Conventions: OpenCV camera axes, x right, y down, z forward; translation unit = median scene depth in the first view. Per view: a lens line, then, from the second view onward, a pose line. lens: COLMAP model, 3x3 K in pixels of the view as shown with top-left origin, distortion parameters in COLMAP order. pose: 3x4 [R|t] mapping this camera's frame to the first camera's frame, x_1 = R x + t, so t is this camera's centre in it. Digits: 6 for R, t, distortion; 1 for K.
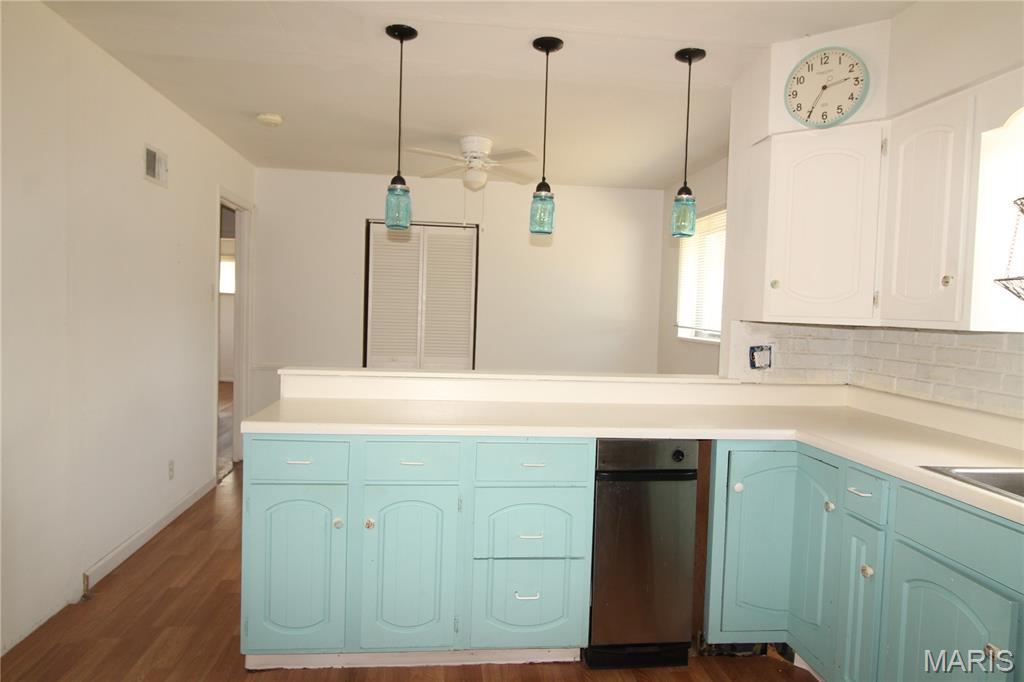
lens RADIAL K [[657.3, 0, 513.7], [0, 657.3, 339.9], [0, 0, 1]] dist [0.006204, 0.002363]
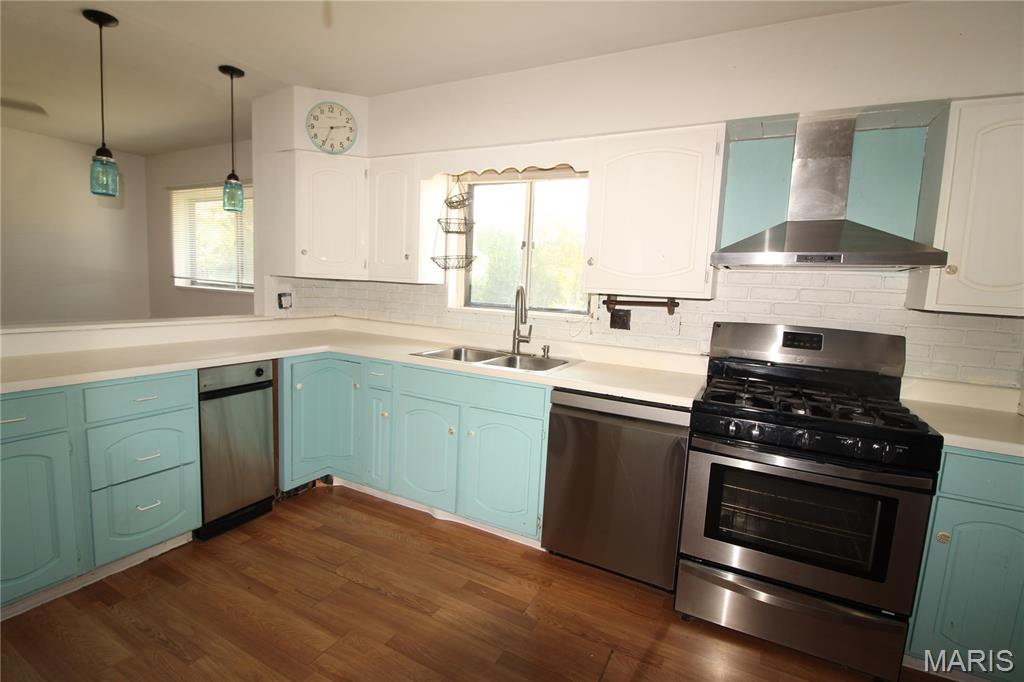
lens RADIAL K [[476.0, 0, 511.2], [0, 476.0, 338.6], [0, 0, 1]] dist [-0.004900, -0.005833]
pose [[0.561968, -0.102002, 0.820845, -0.268268], [0.008436, 0.993023, 0.117623, -0.012167], [-0.827116, -0.059176, 0.558908, -0.019741]]
